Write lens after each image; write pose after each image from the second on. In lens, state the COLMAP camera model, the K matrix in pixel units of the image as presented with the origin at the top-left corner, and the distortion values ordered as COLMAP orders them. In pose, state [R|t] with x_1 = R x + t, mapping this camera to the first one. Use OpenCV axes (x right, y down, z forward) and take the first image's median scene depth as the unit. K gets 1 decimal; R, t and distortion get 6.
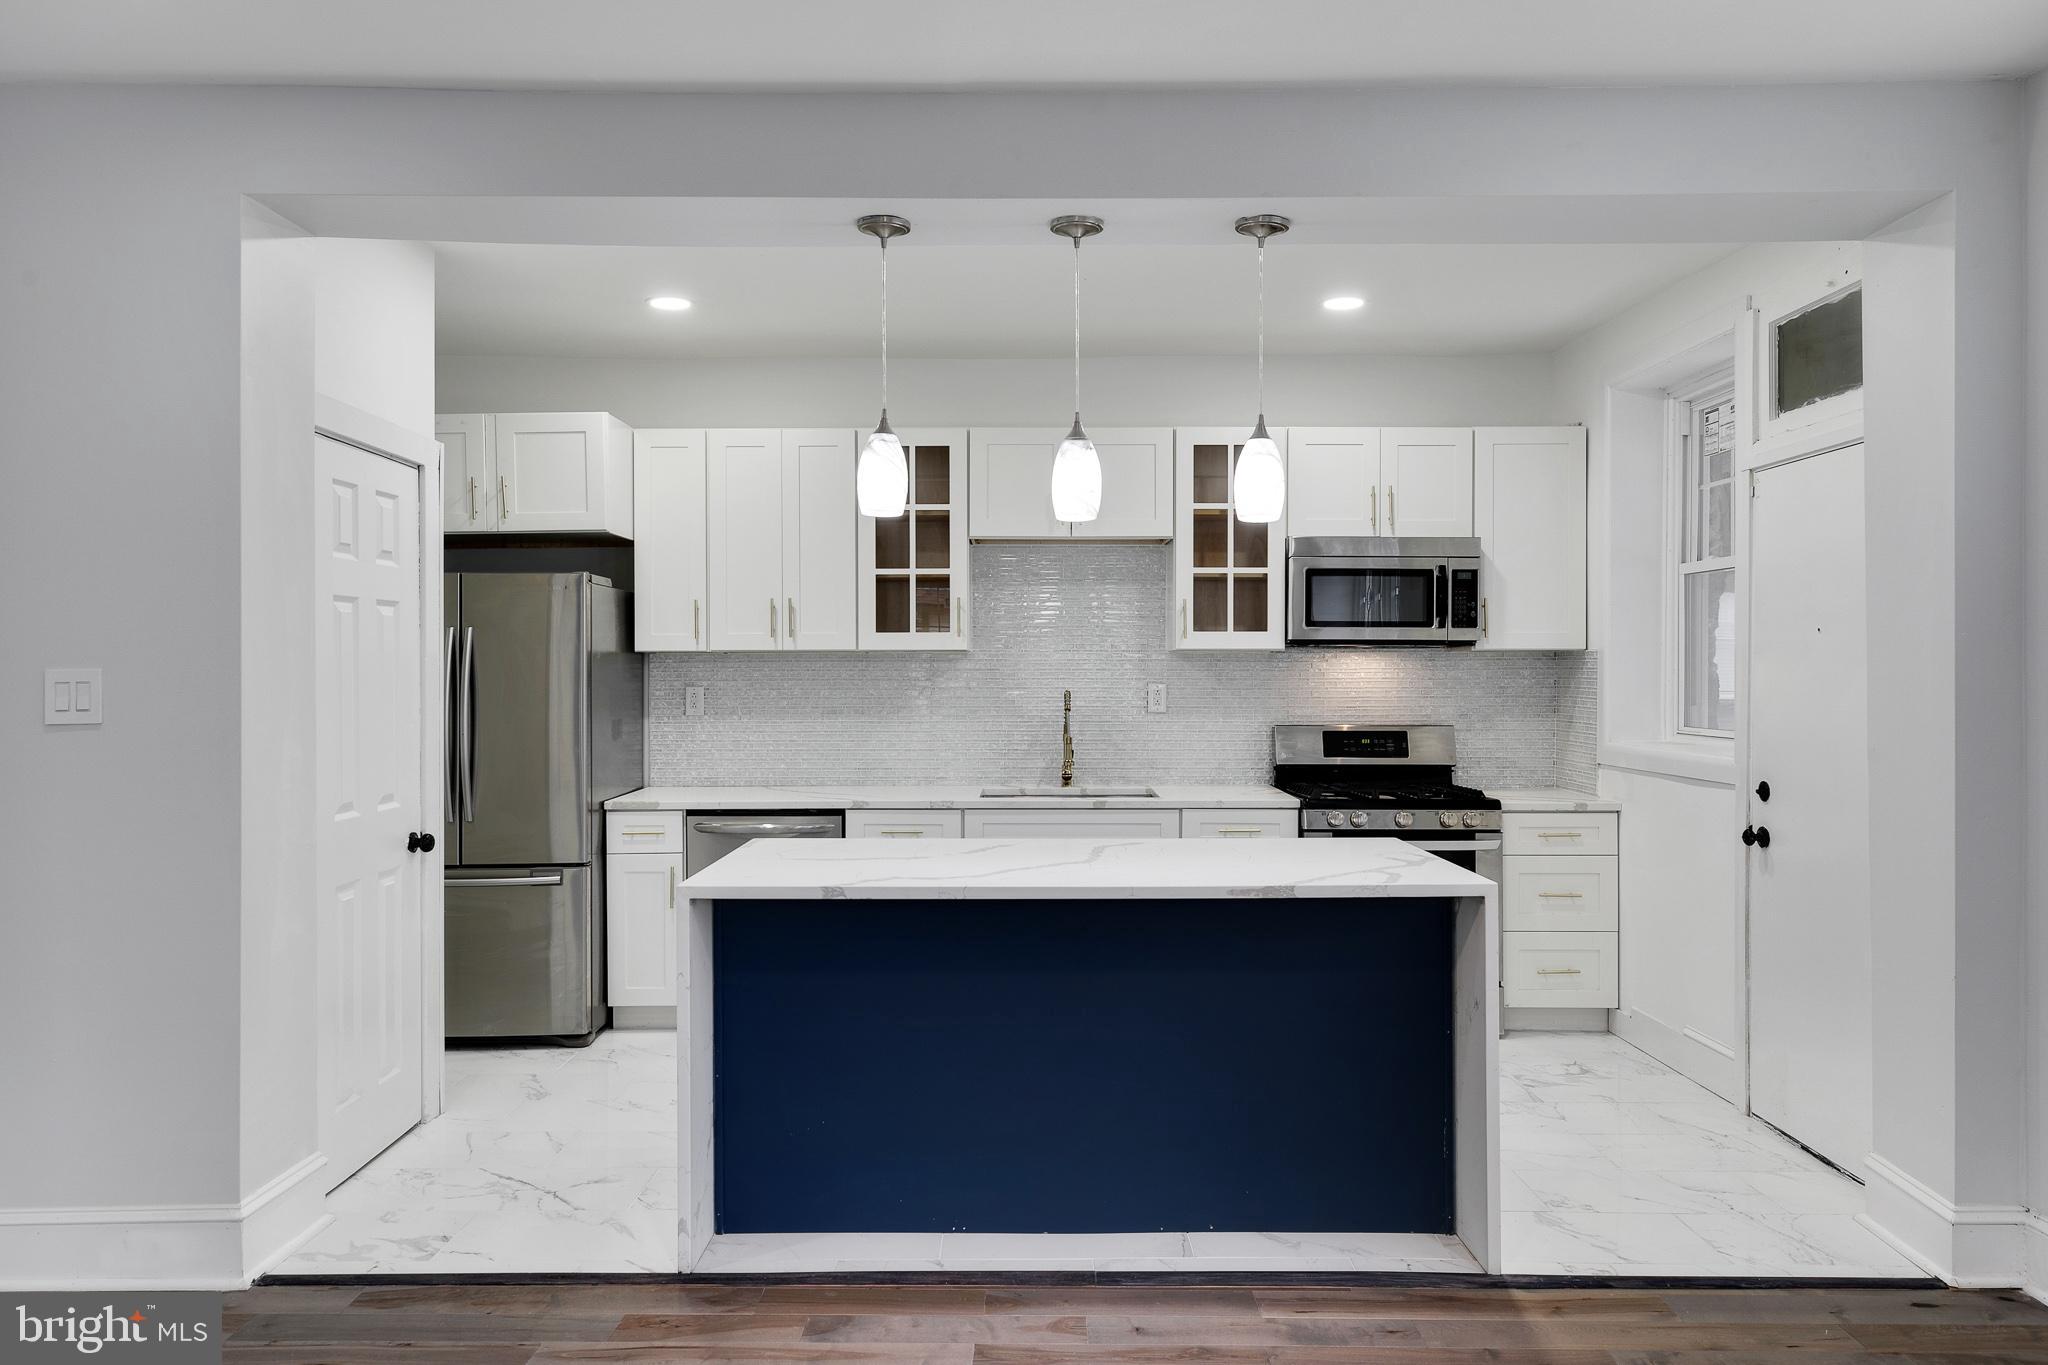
lens RADIAL K [[1366.8, 0, 1019.6], [0, 1366.8, 669.9], [0, 0, 1]] dist [0.015903, -0.002541]
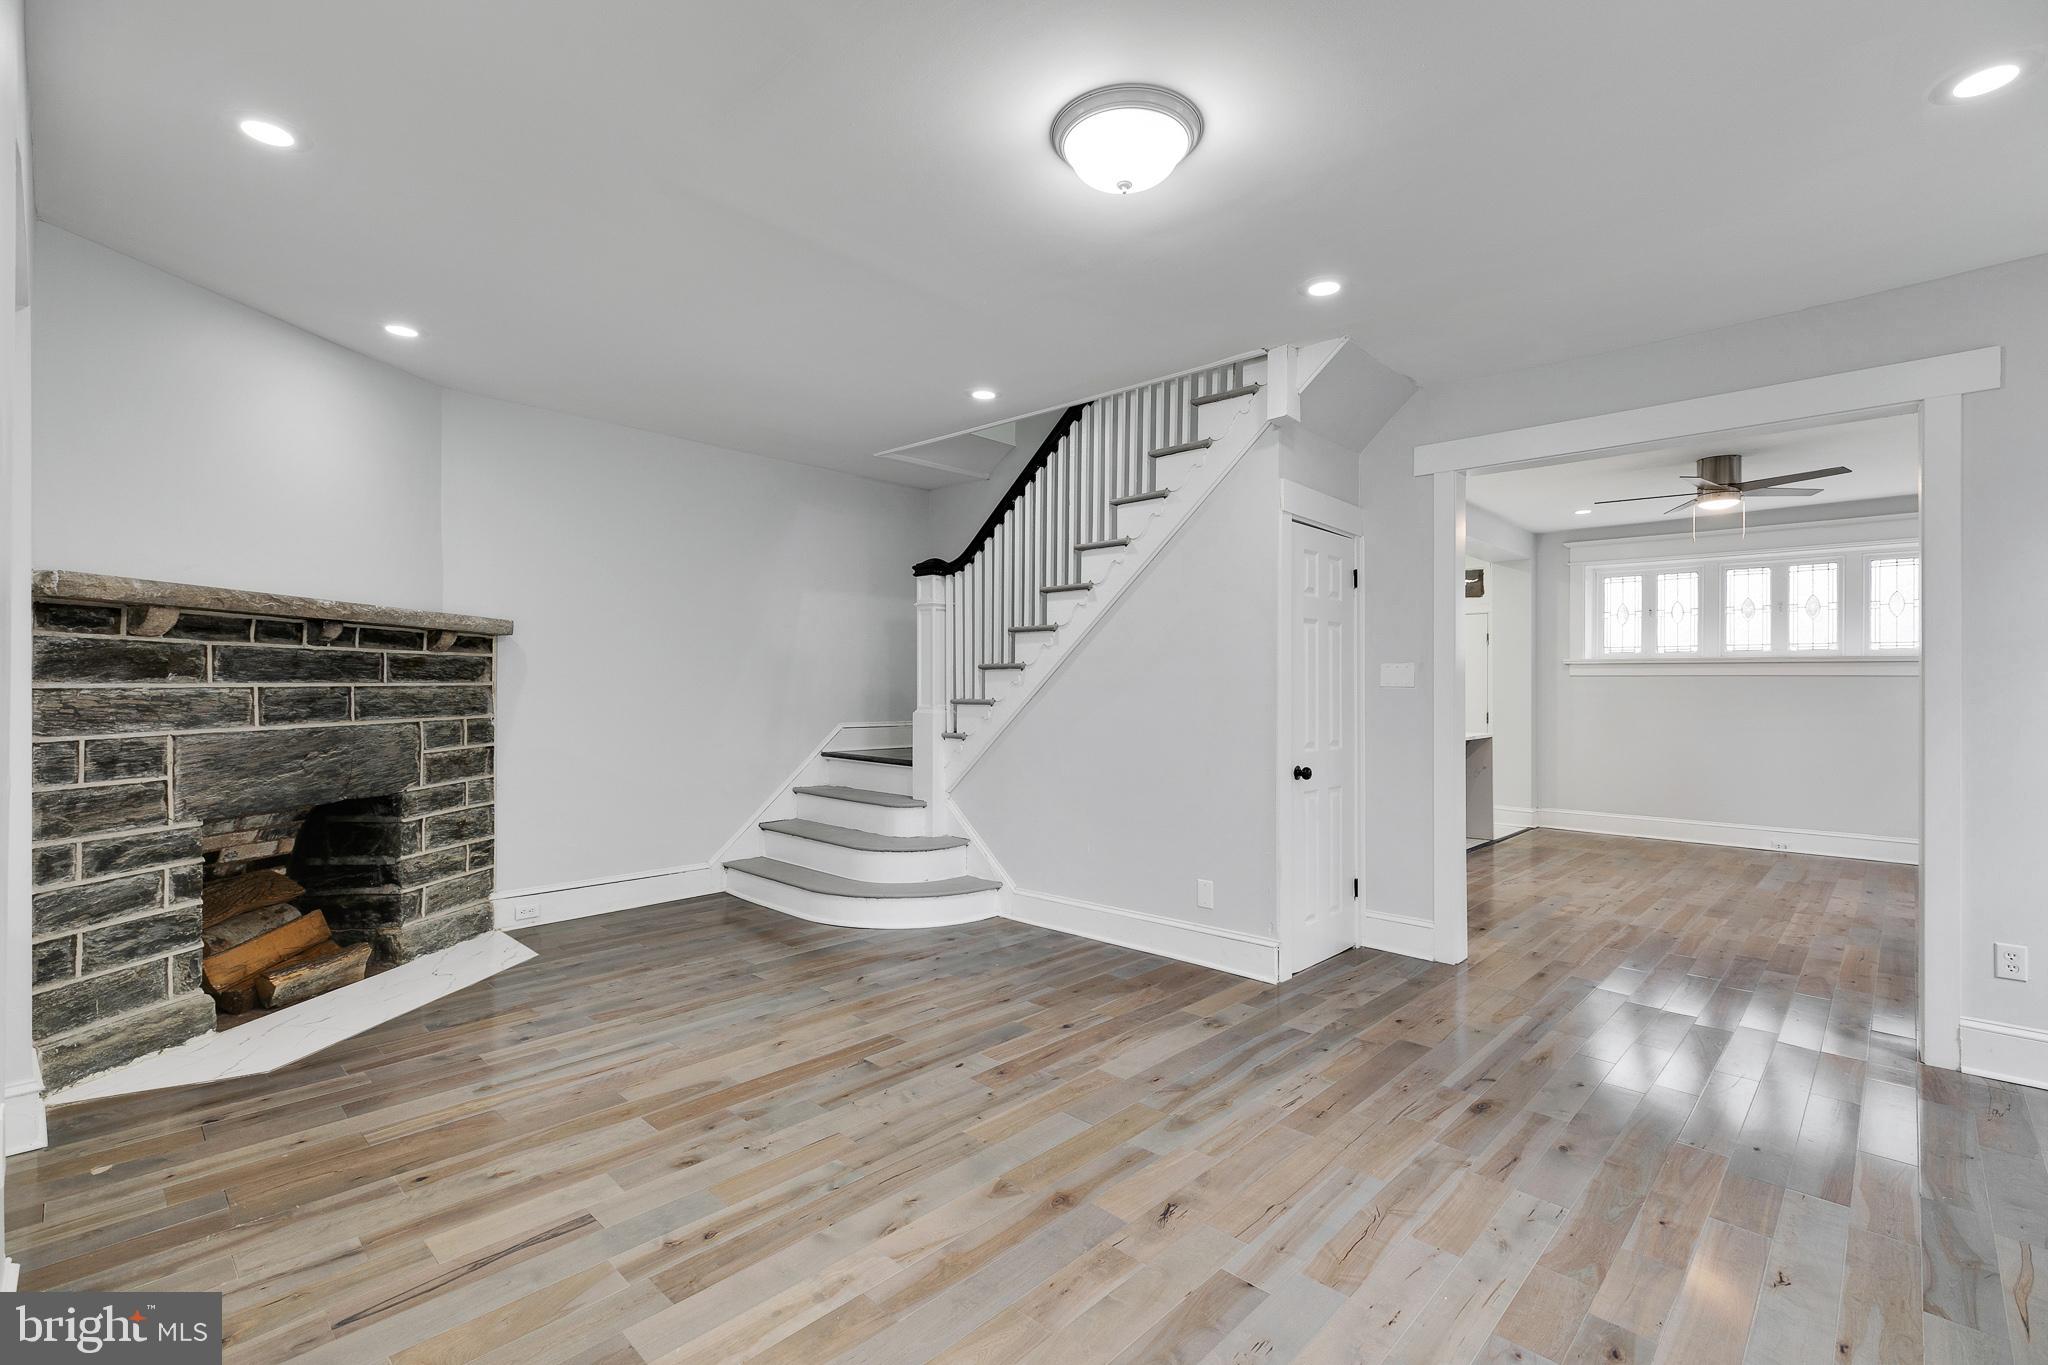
lens RADIAL K [[918.7, 0, 1024.2], [0, 918.7, 663.1], [0, 0, 1]] dist [0.005250, 0.000167]
pose [[0.685496, 0.028369, 0.727523, -1.317085], [-0.009332, 0.999501, -0.030181, 0.033315], [-0.728016, 0.013900, 0.685419, 0.131522]]
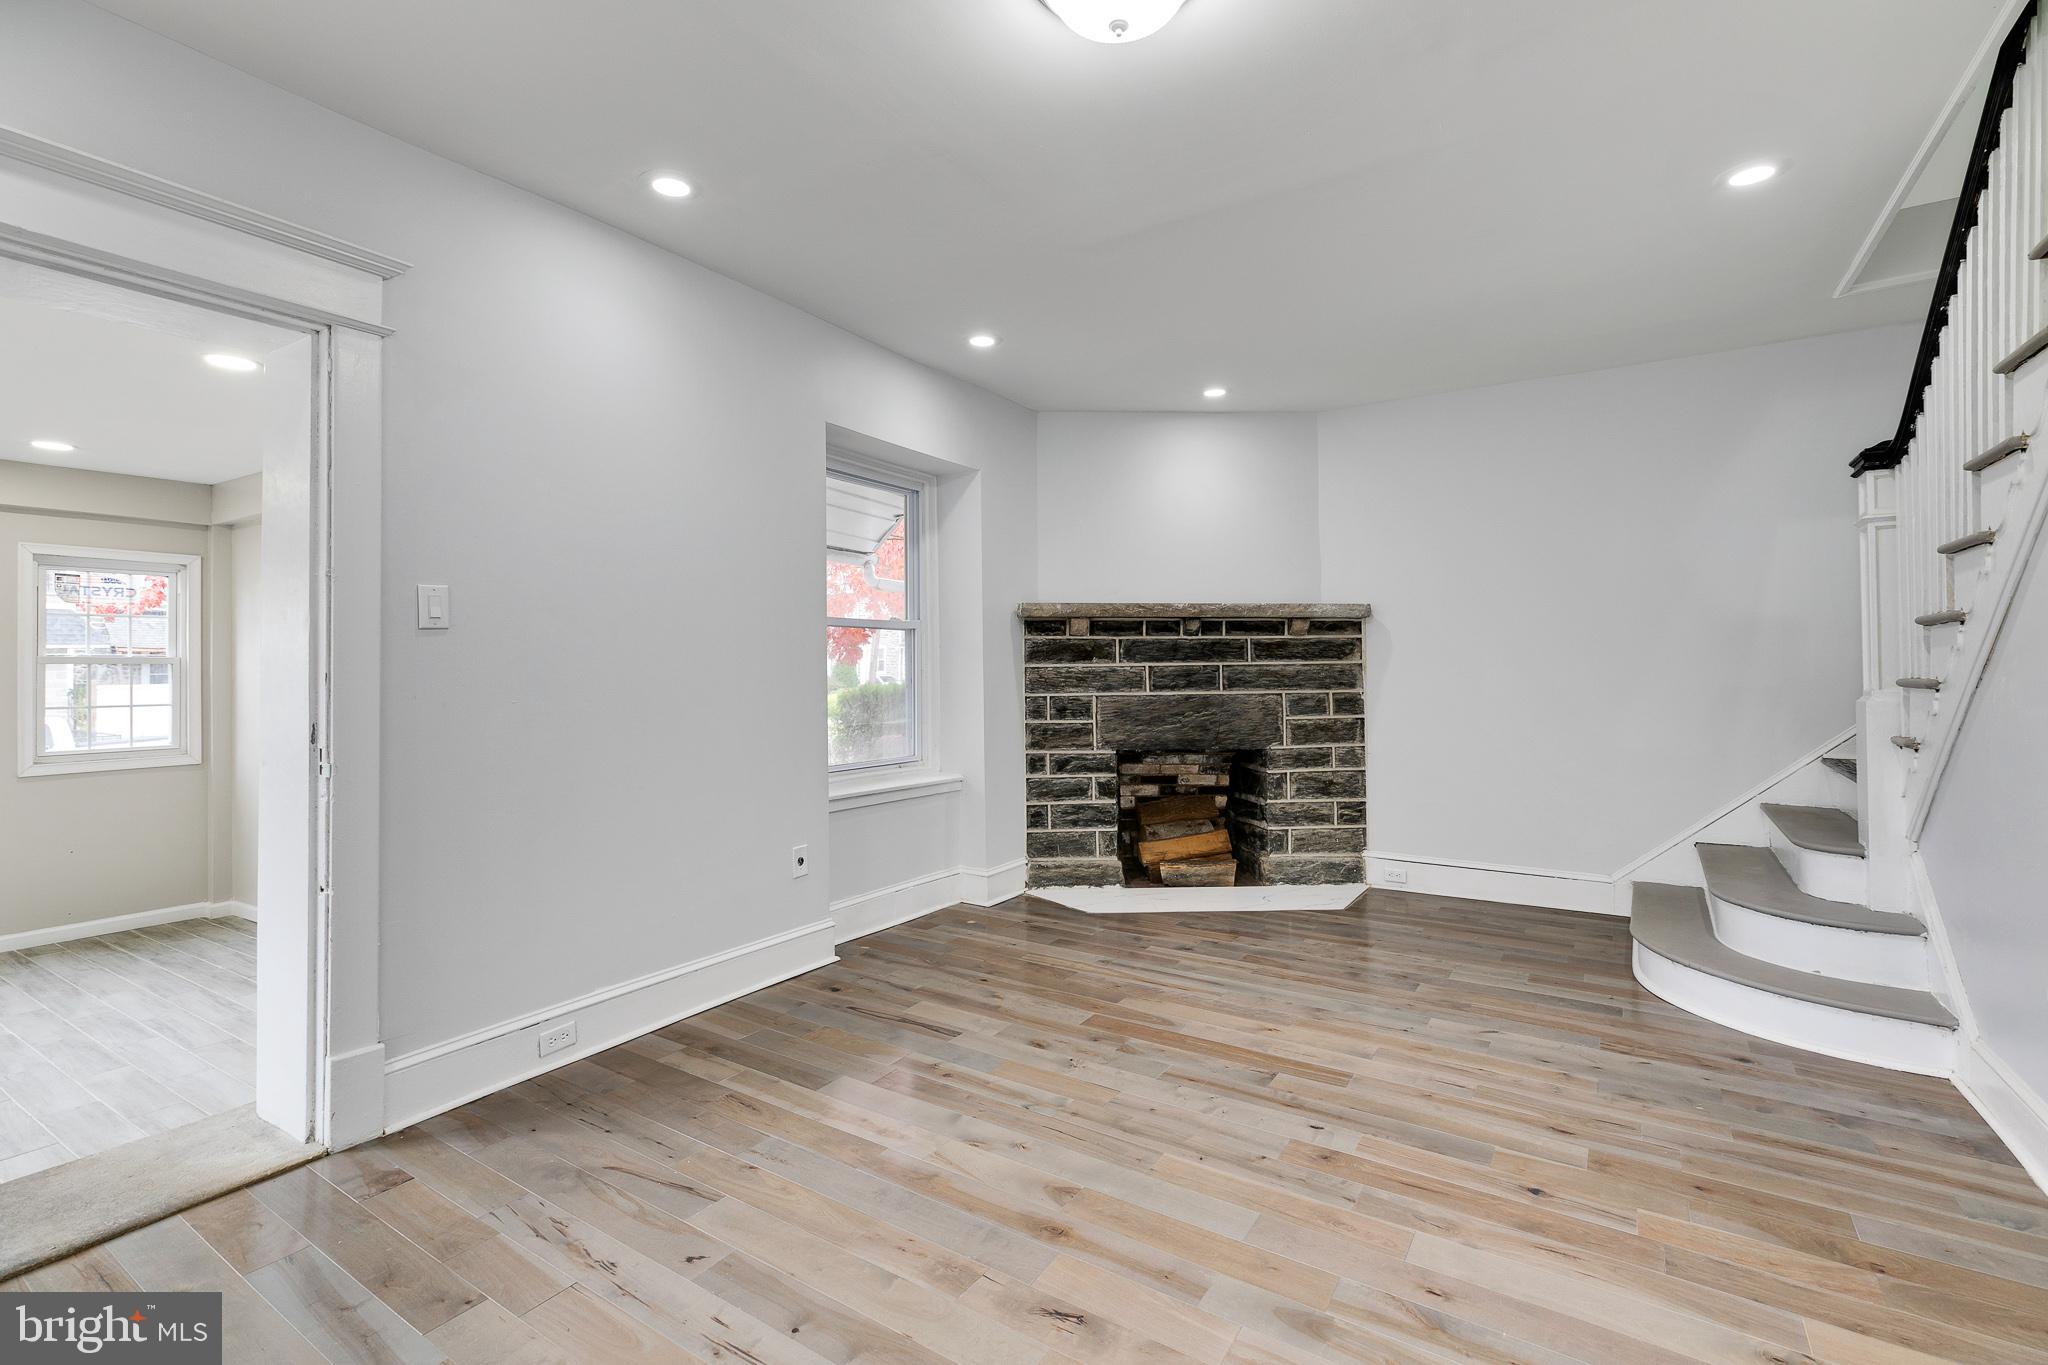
lens RADIAL K [[918.9, 0, 1013.1], [0, 918.9, 655.1], [0, 0, 1]] dist [0.009969, -0.000324]
pose [[0.838798, -0.004734, -0.544421, -0.807642], [-0.000436, 0.999956, -0.009367, 0.033528], [0.544442, 0.008094, 0.838760, 0.083549]]
